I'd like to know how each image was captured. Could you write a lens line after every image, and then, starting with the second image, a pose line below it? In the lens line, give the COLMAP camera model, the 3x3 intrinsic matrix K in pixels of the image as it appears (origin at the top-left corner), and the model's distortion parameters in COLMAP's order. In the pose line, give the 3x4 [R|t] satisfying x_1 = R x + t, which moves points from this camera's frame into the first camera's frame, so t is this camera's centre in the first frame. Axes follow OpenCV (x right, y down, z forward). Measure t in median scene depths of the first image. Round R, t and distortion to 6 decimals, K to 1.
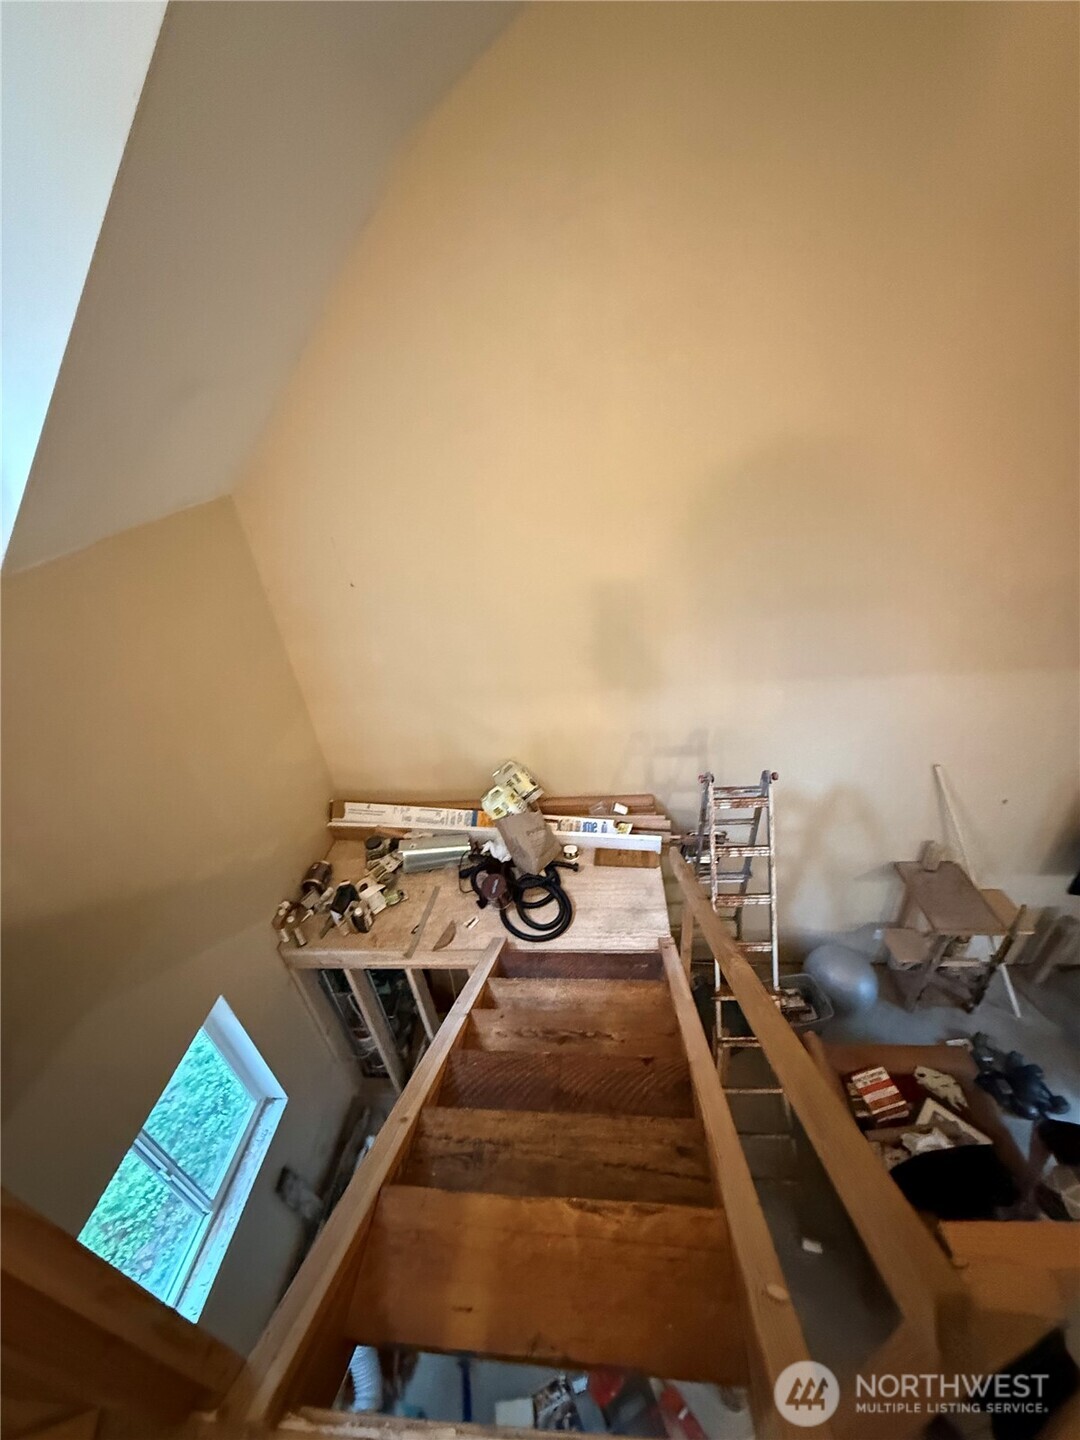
lens RADIAL K [[572.6, 0, 542.7], [0, 572.6, 717.5], [0, 0, 1]] dist [0.002833, -0.000332]
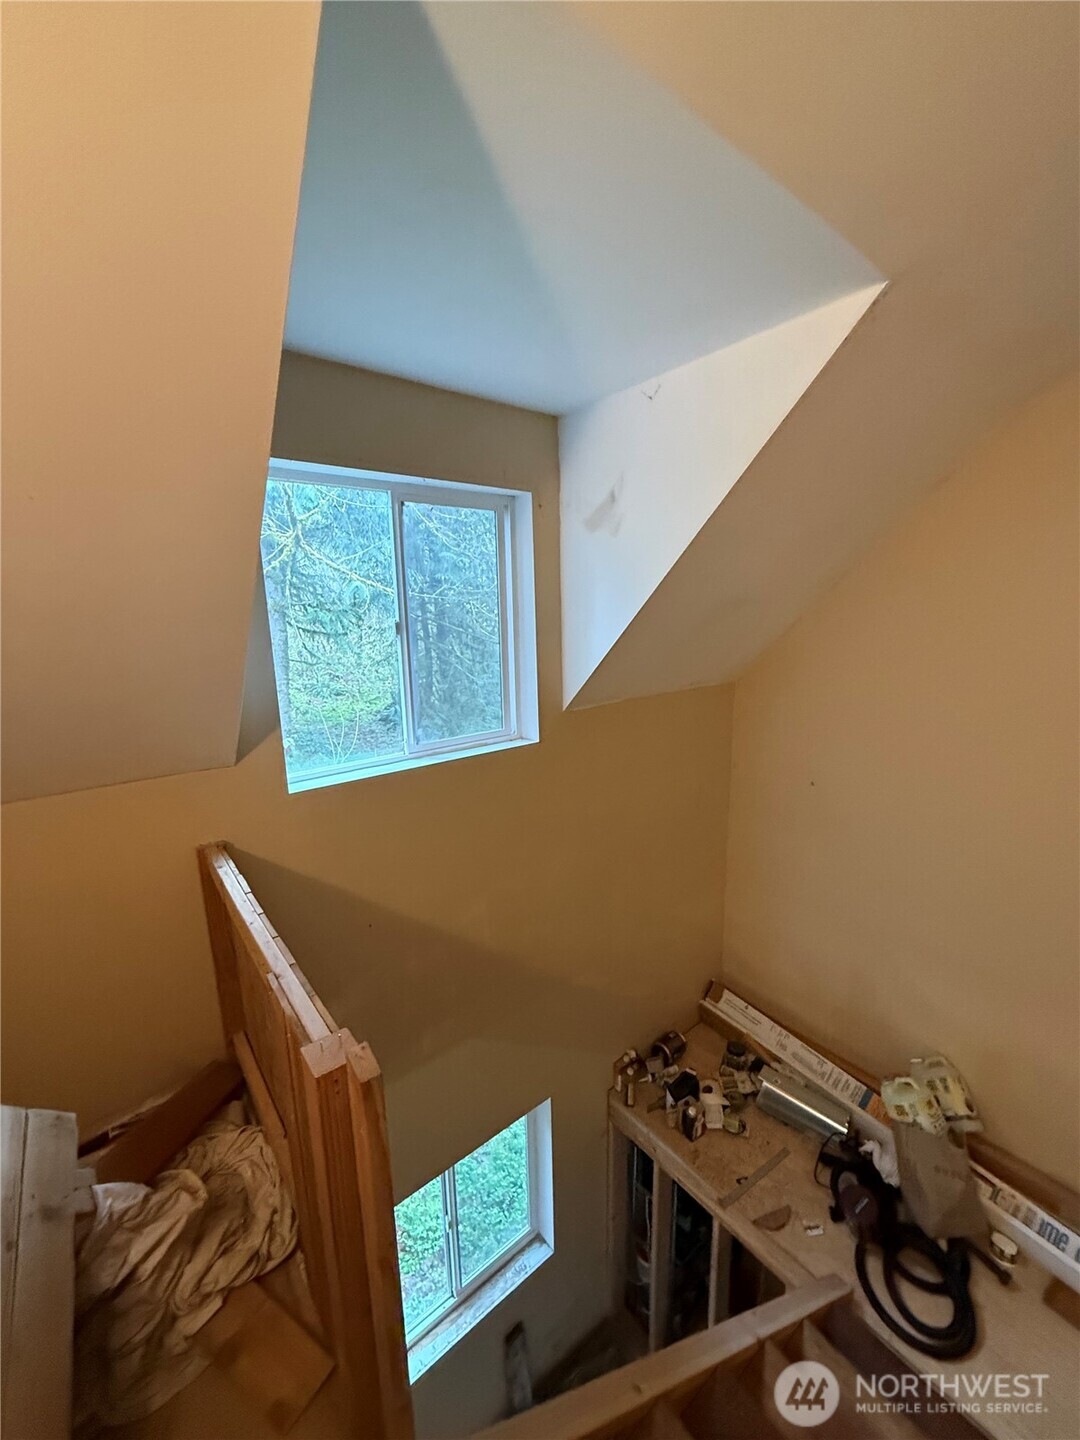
lens RADIAL K [[572.6, 0, 542.3], [0, 572.6, 717.3], [0, 0, 1]] dist [0.002833, -0.000332]
pose [[0.680521, 0.217871, -0.699588, 0.017499], [-0.419302, 0.898783, -0.127967, -0.008853], [0.600897, 0.380423, 0.702994, -0.024893]]
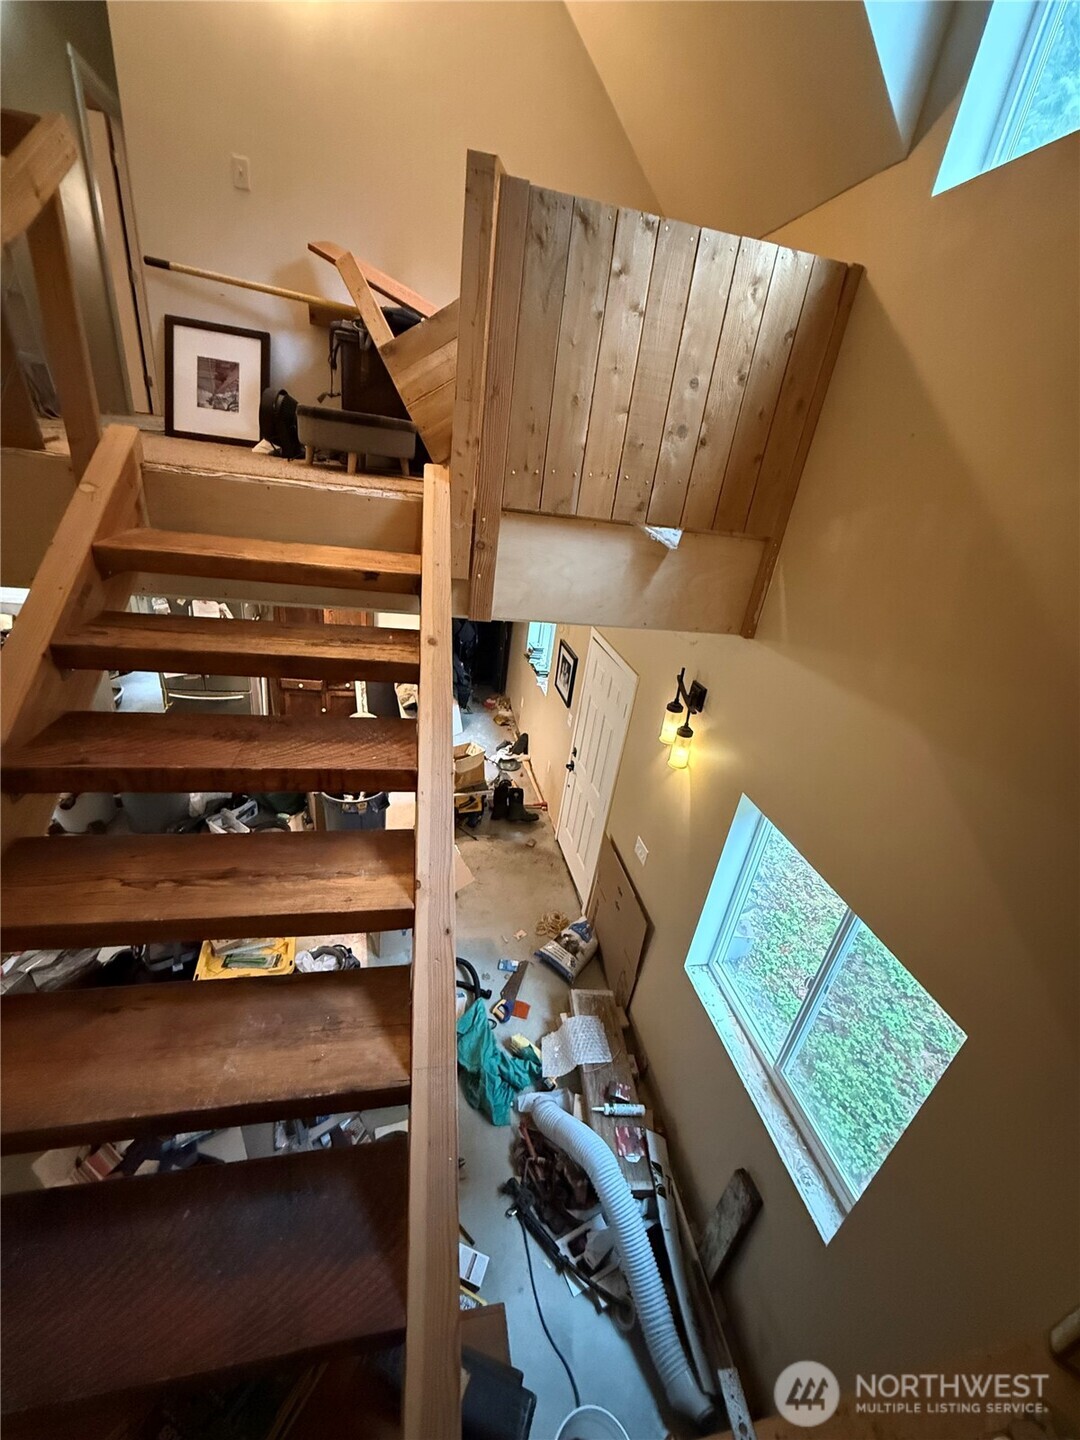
lens RADIAL K [[572.6, 0, 540.0], [0, 572.6, 721.8], [0, 0, 1]] dist [0.002833, -0.000332]
pose [[-0.963844, 0.086657, -0.251982, -0.071404], [-0.169896, 0.528650, 0.831664, -0.015255], [0.205280, 0.844405, -0.494814, 0.689083]]
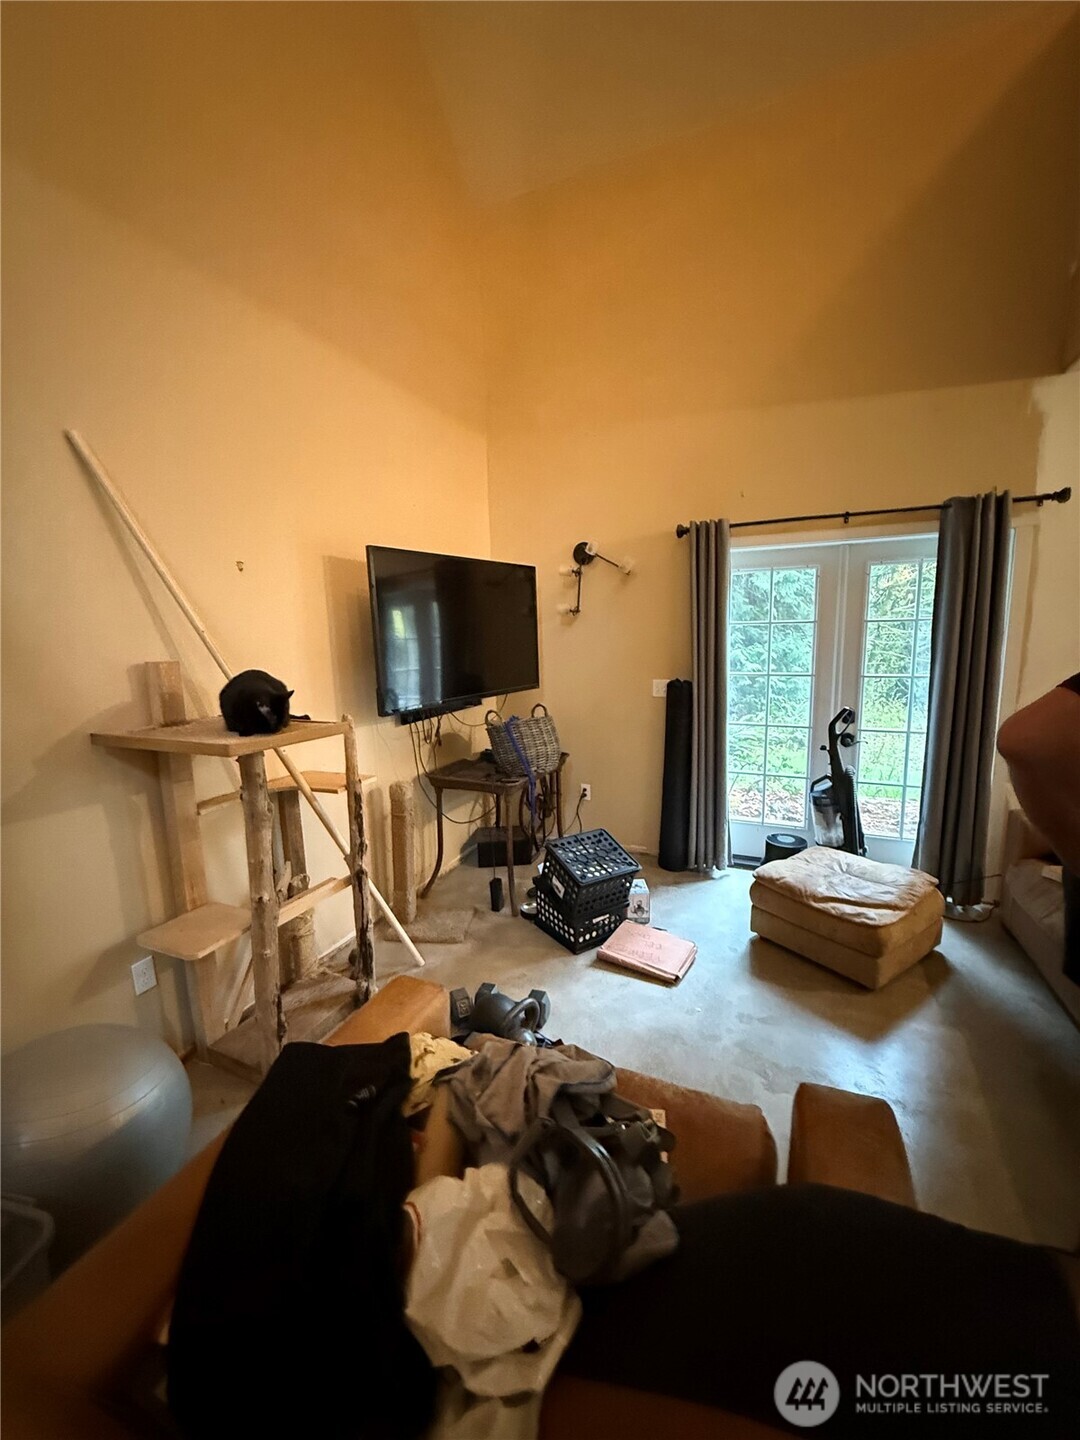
lens RADIAL K [[572.6, 0, 541.6], [0, 572.6, 715.7], [0, 0, 1]] dist [0.002833, -0.000332]
pose [[0.337991, -0.058909, 0.939304, 0.360034], [0.483846, 0.866924, -0.119733, 0.464658], [-0.807251, 0.494947, 0.321515, 0.638209]]
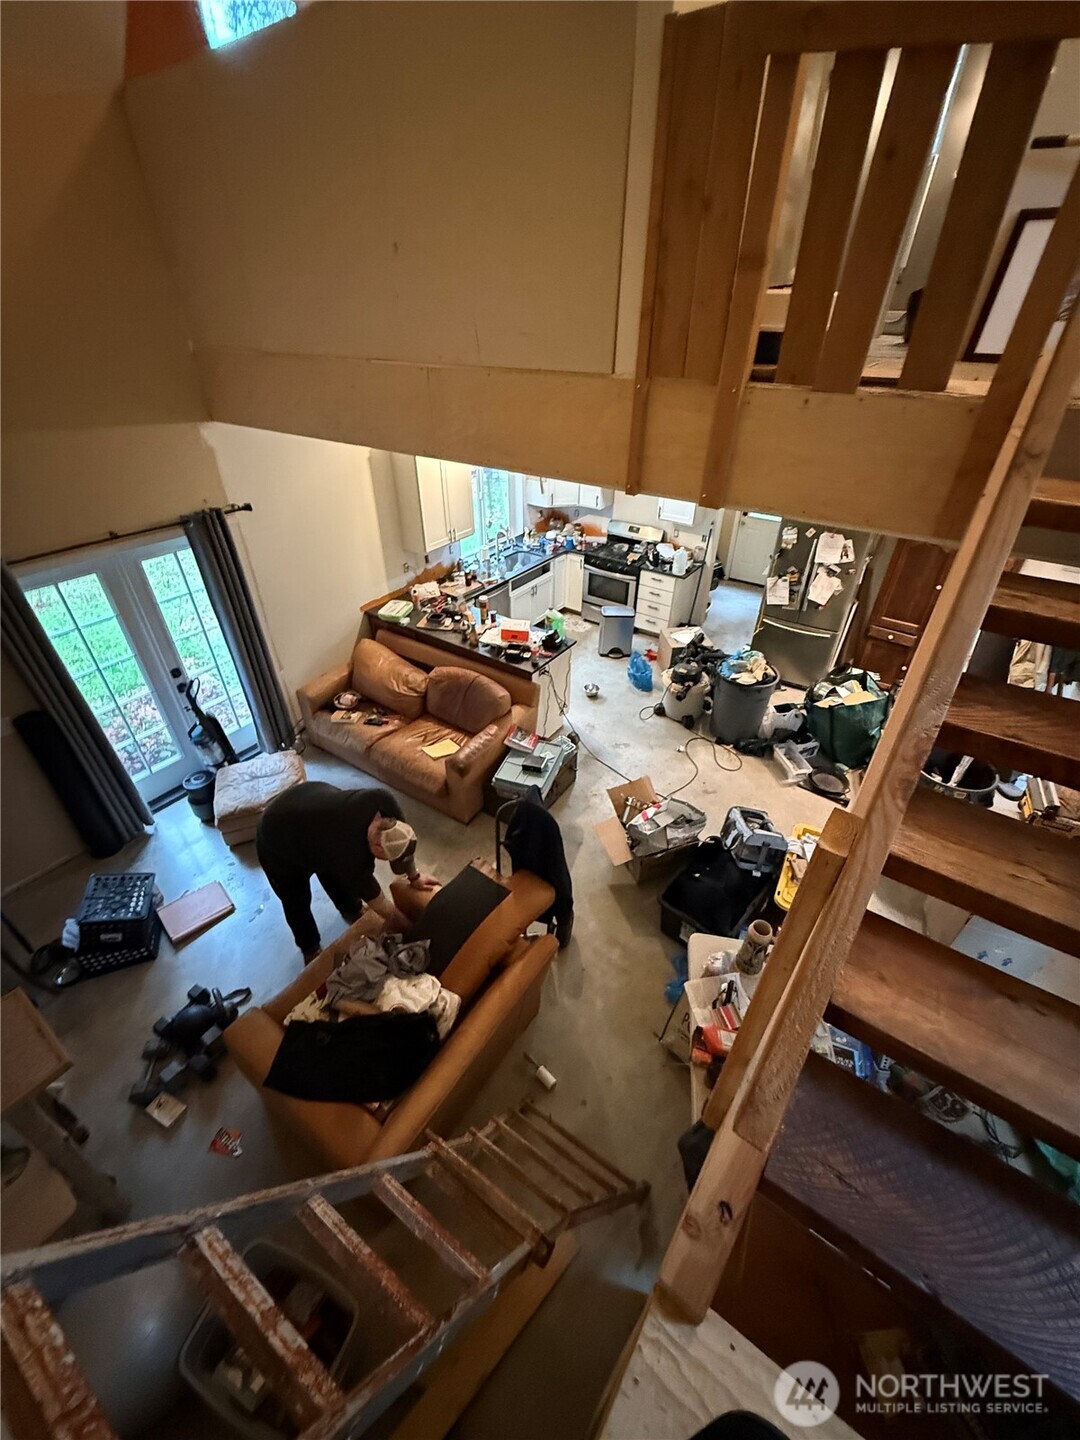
lens RADIAL K [[572.6, 0, 541.9], [0, 572.6, 719.6], [0, 0, 1]] dist [0.002833, -0.000332]
pose [[-0.853376, -0.223639, 0.470889, 0.162412], [0.331863, 0.463549, 0.821577, -0.035521], [-0.402016, 0.857384, -0.321364, 0.693515]]
